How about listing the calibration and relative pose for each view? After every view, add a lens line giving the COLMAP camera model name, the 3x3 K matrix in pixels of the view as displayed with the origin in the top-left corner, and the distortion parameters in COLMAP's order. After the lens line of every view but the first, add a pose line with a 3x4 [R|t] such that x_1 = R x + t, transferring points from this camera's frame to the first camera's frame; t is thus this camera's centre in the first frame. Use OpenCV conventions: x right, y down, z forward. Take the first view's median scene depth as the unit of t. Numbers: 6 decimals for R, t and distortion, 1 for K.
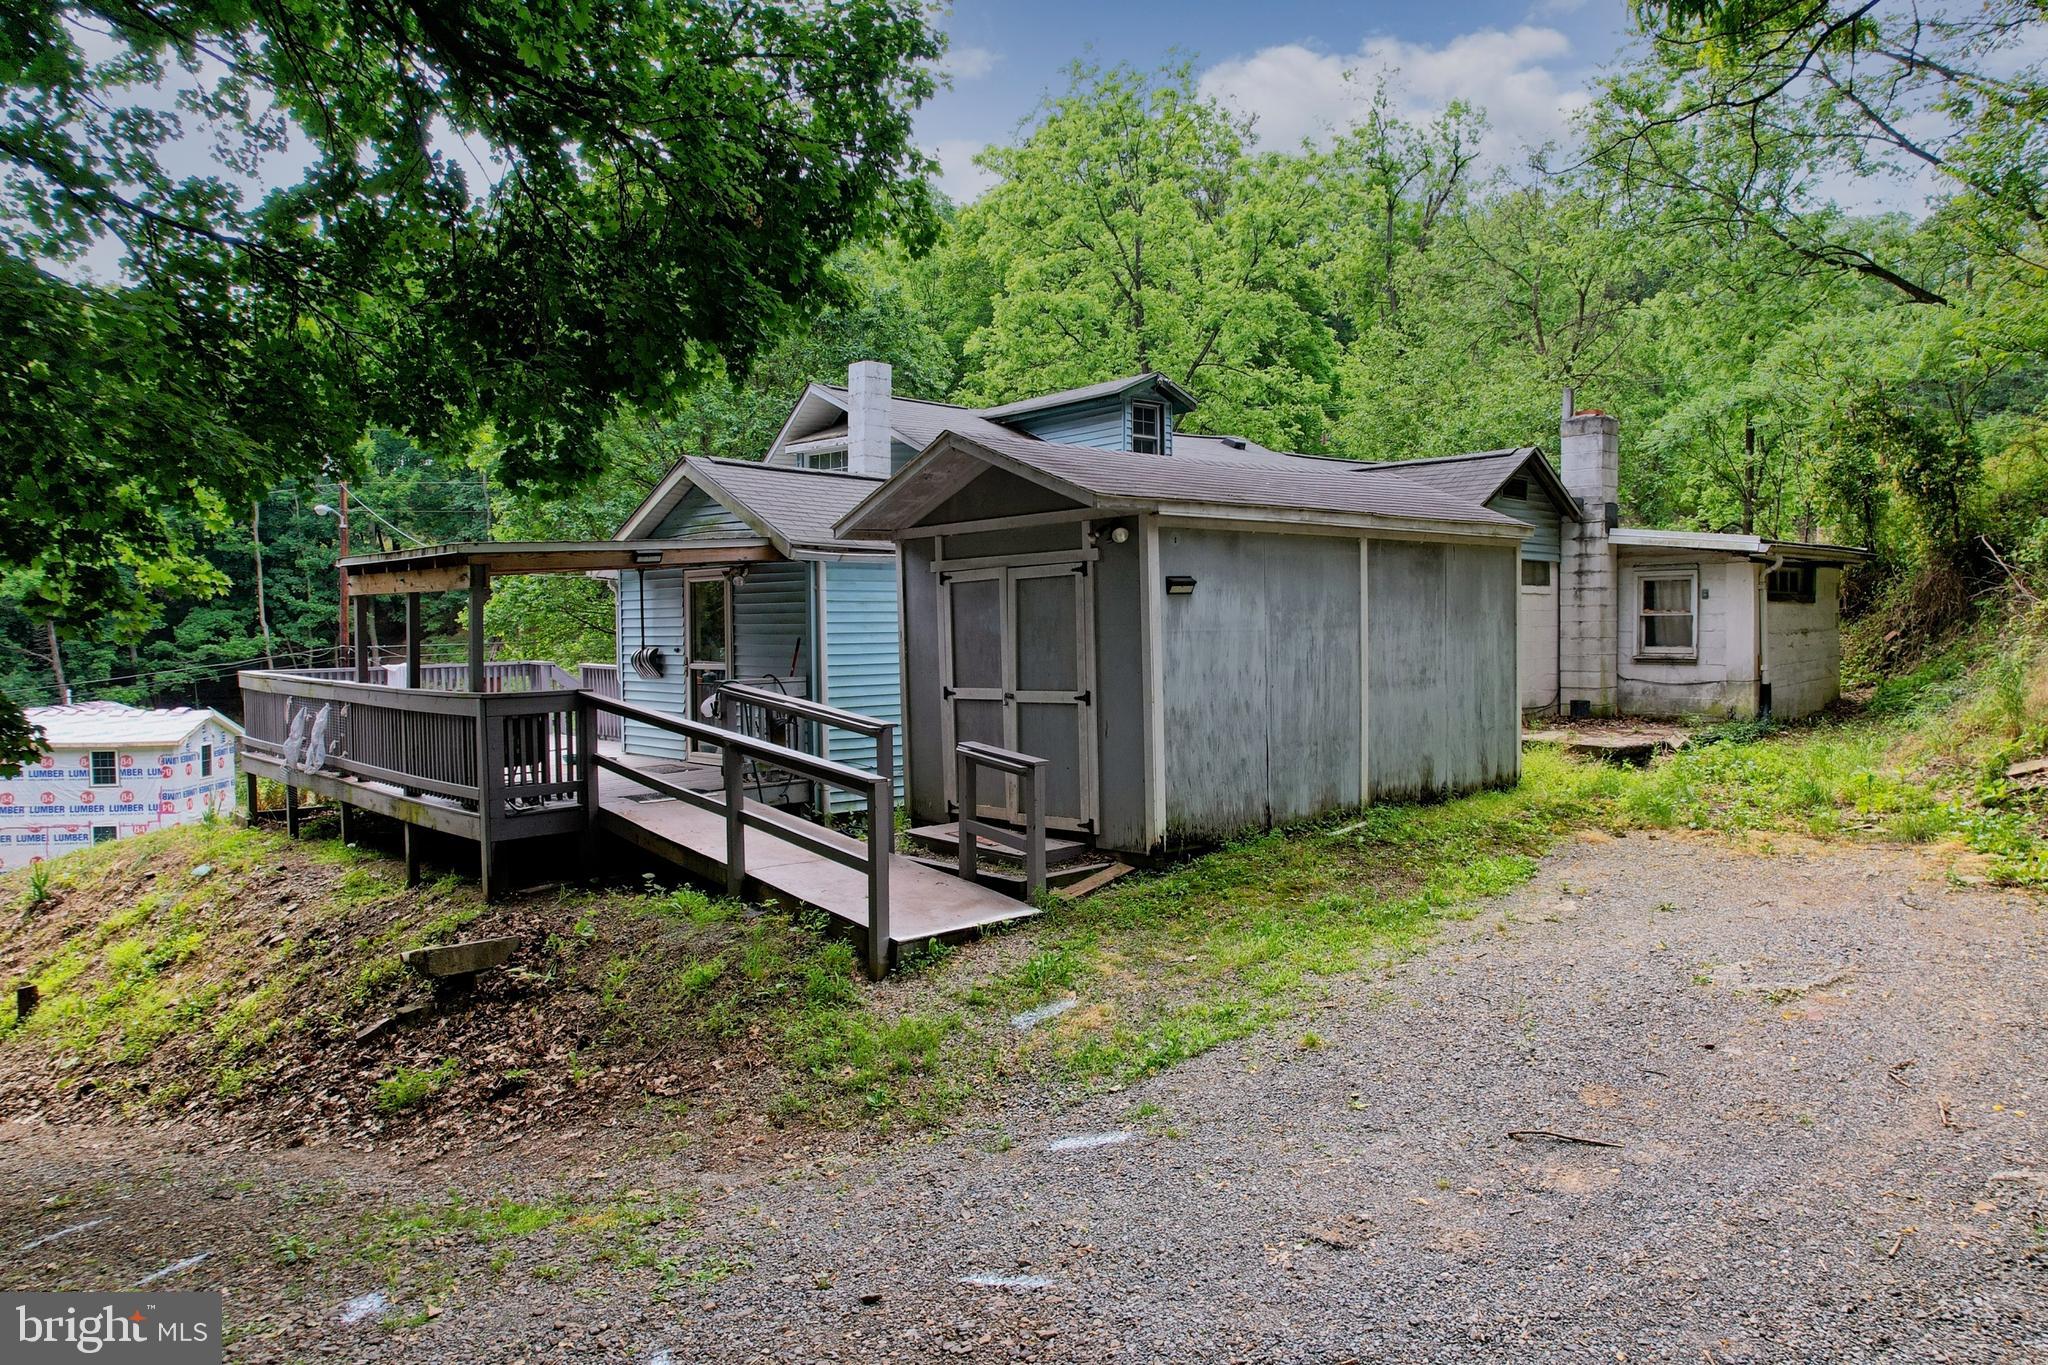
lens RADIAL K [[1336.7, 0, 1049.2], [0, 1336.7, 677.6], [0, 0, 1]] dist [-0.041386, 0.000598]
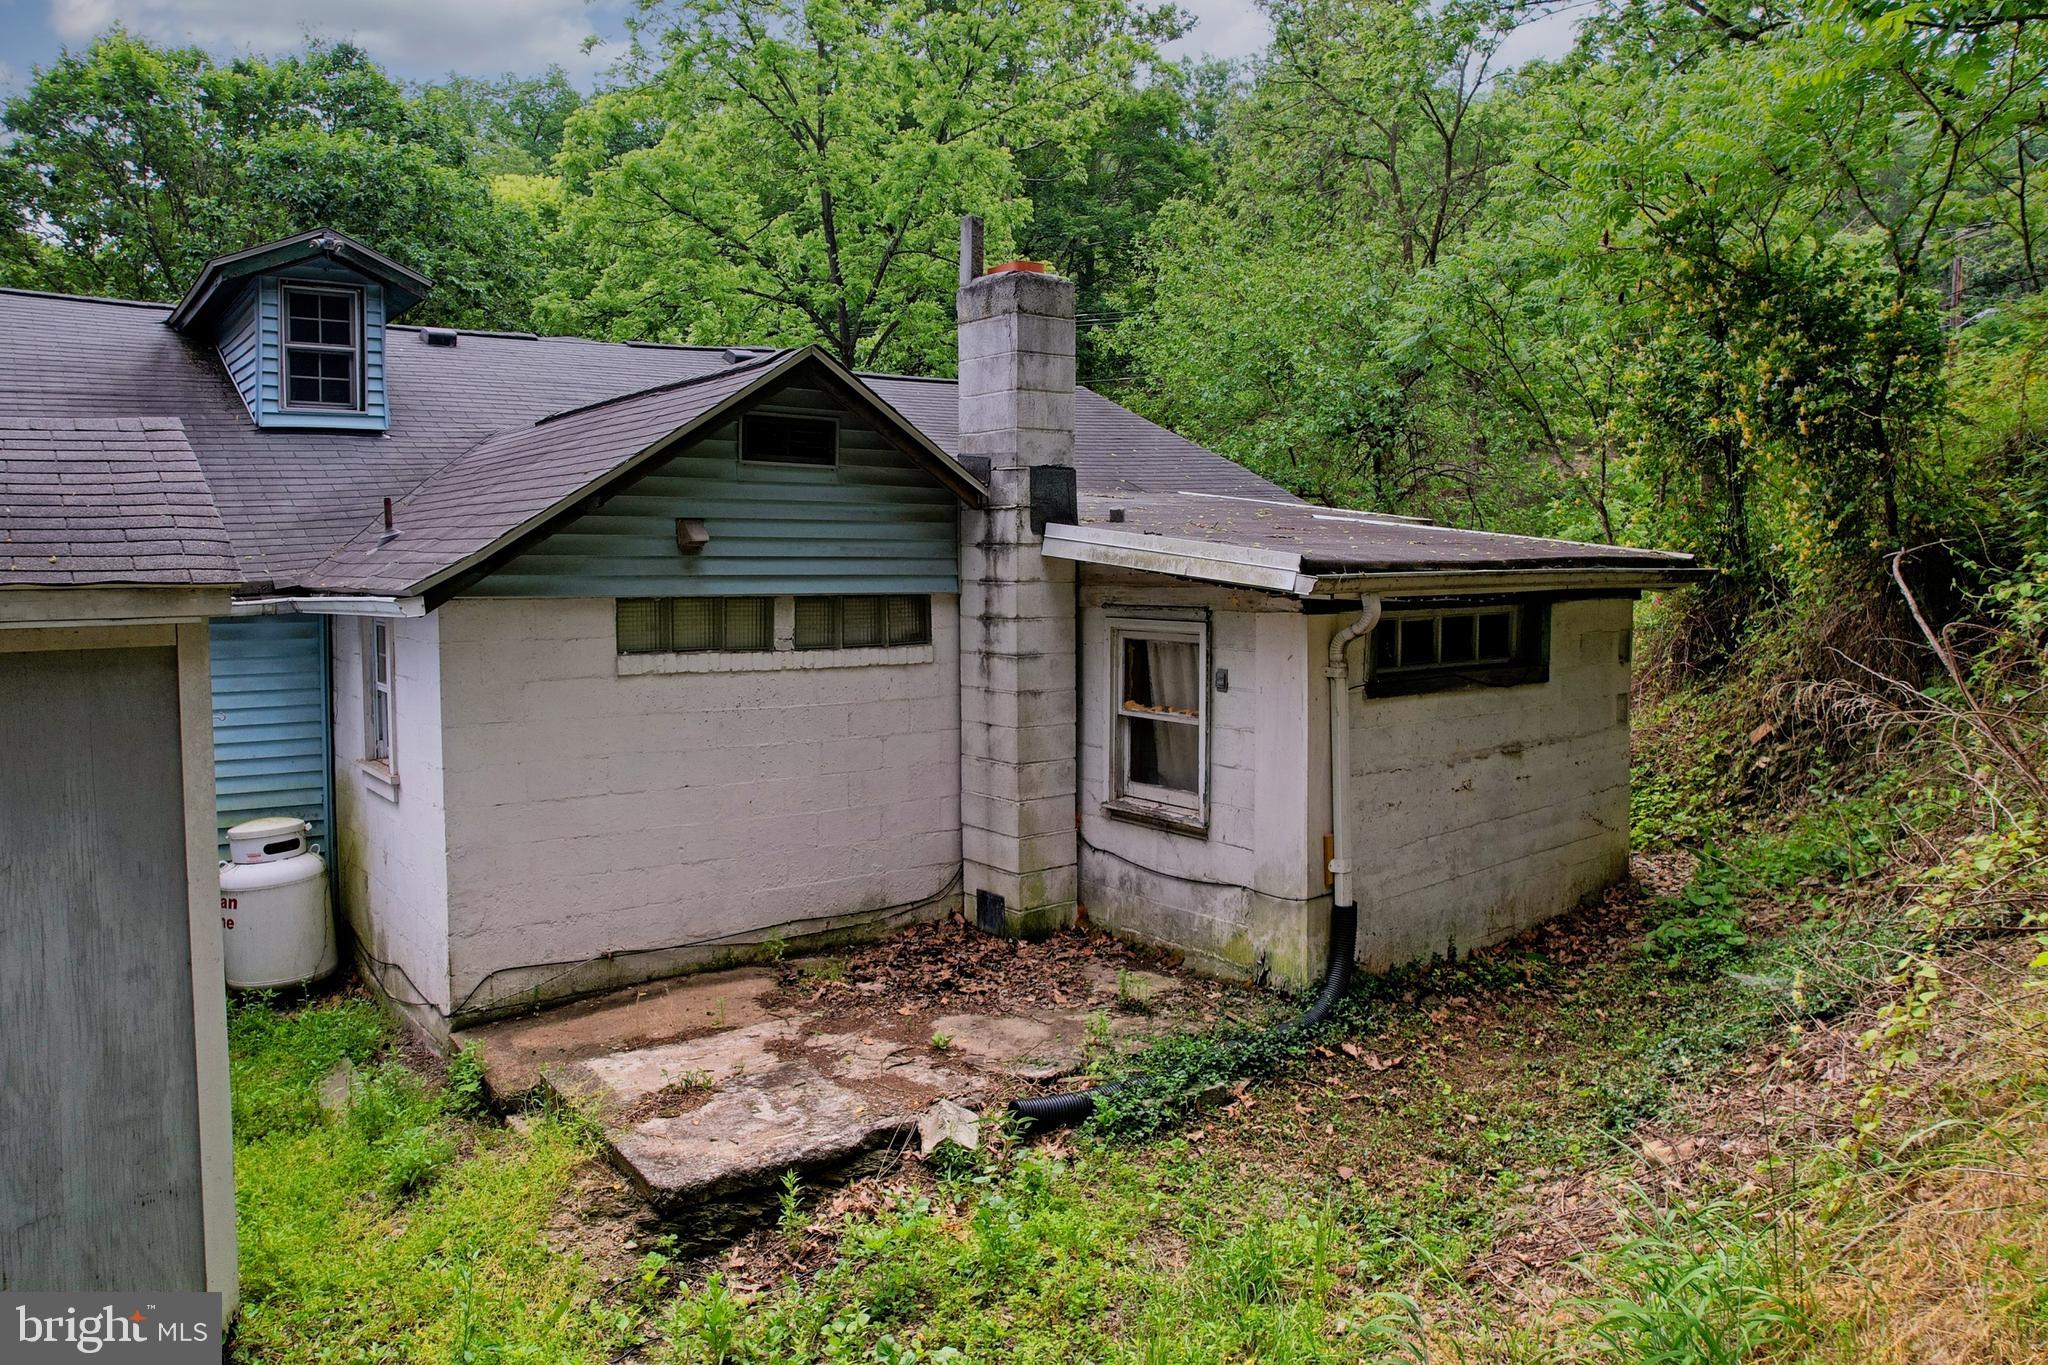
lens RADIAL K [[1275.2, 0, 1017.9], [0, 1275.2, 610.8], [0, 0, 1]] dist [-0.032926, -0.000623]
pose [[0.994248, 0.006647, -0.106899, 0.460788], [-0.005437, 0.999918, 0.011601, -0.087511], [0.106968, -0.010953, 0.994202, 0.565672]]
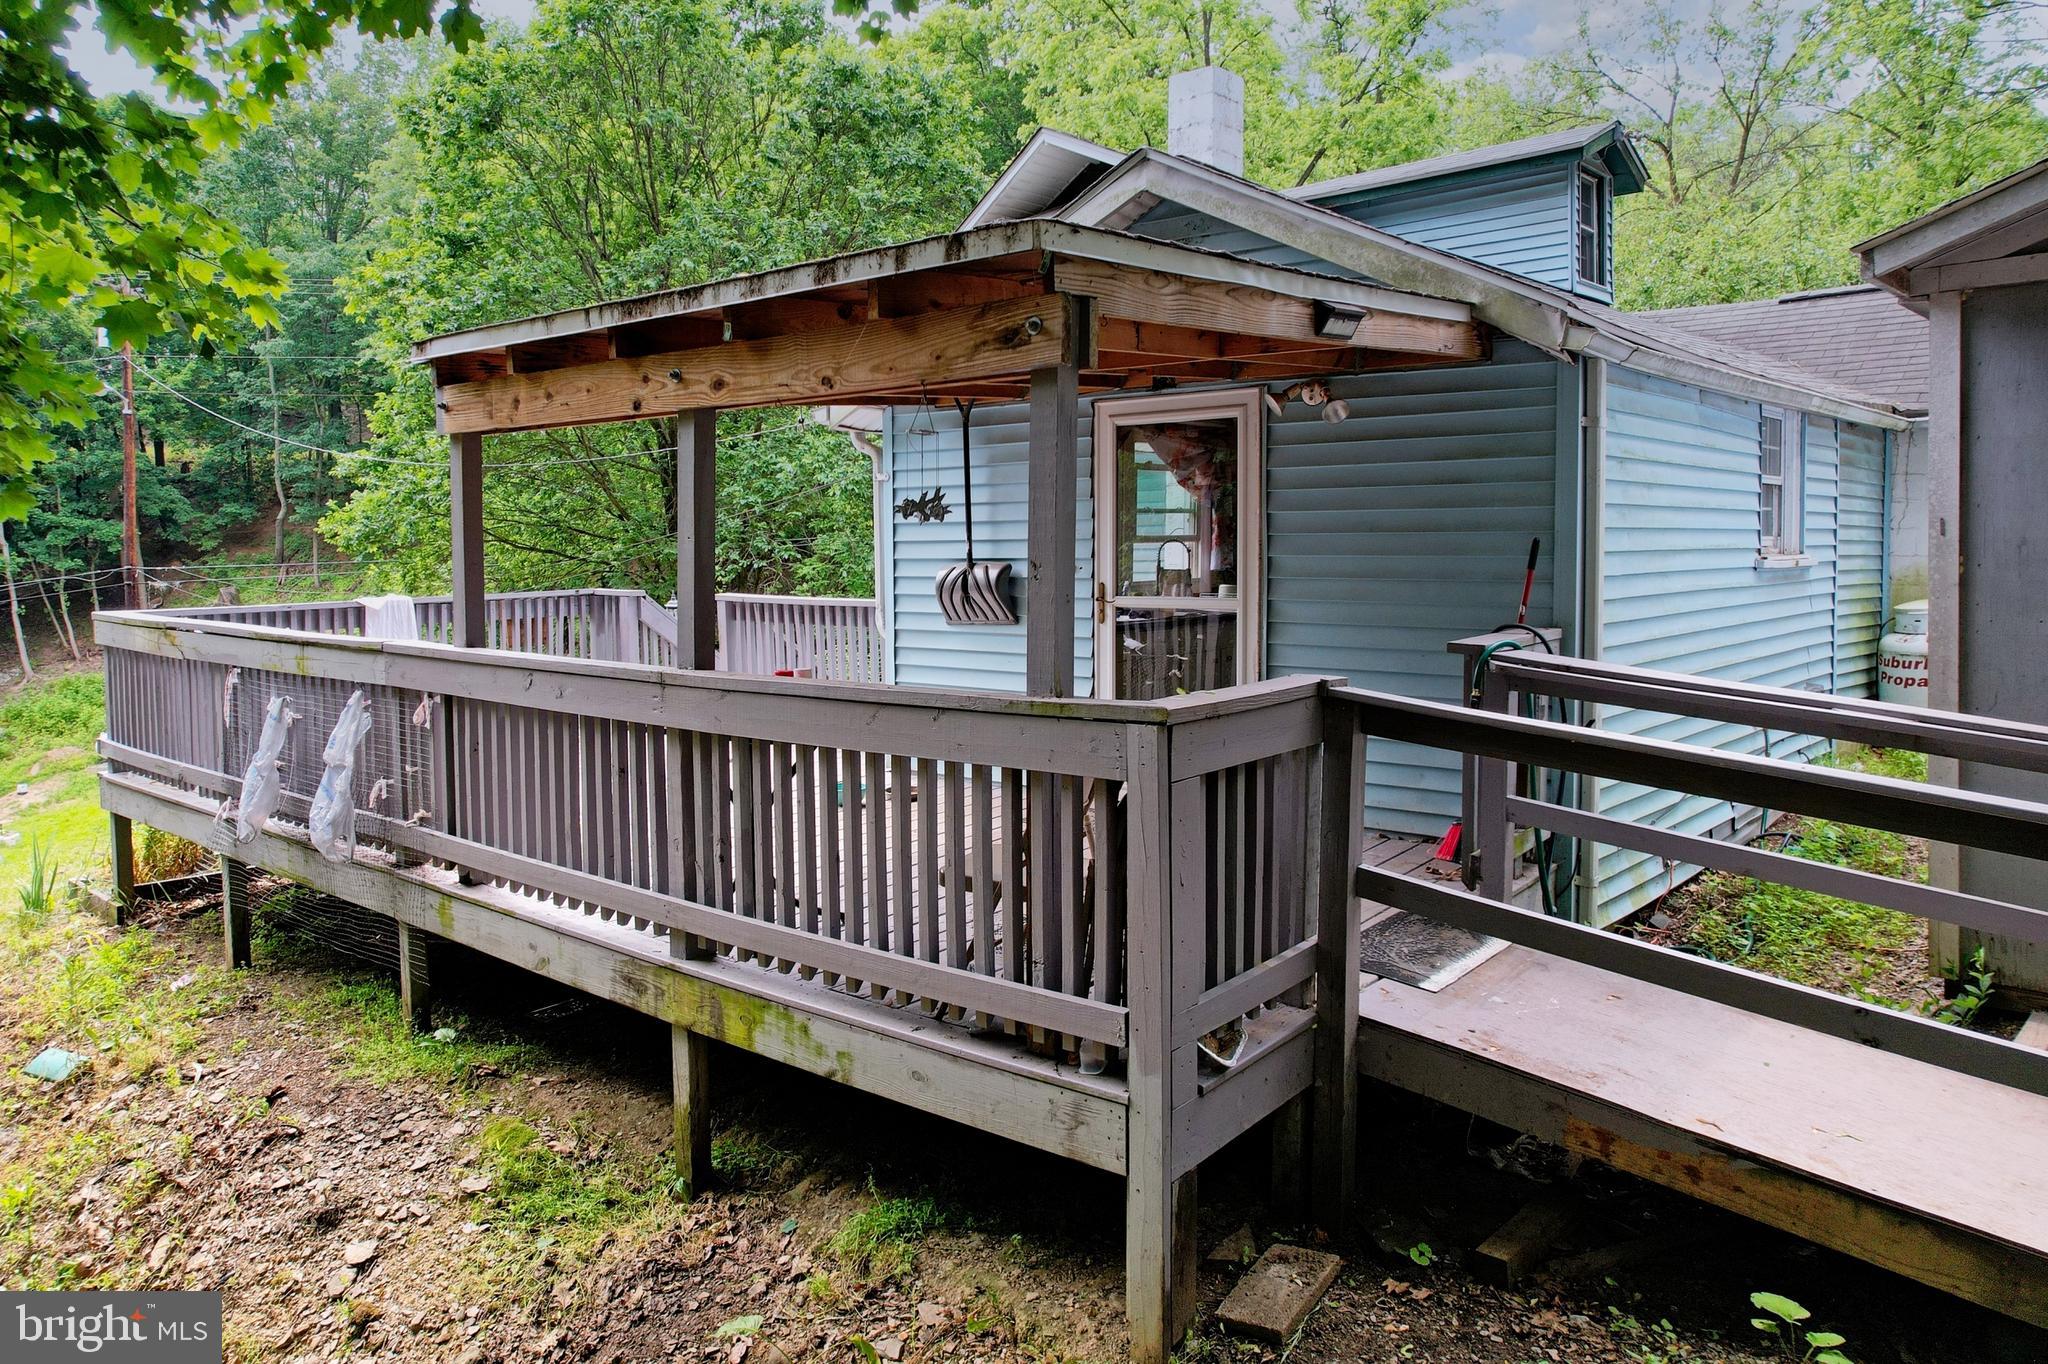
lens RADIAL K [[1496.8, 0, 1027.4], [0, 1496.8, 599.3], [0, 0, 1]] dist [-0.056290, -0.002172]
pose [[0.996918, -0.003110, 0.078387, -0.268066], [0.003242, 0.999994, -0.001566, -0.006749], [-0.078381, 0.001815, 0.996922, 0.365601]]
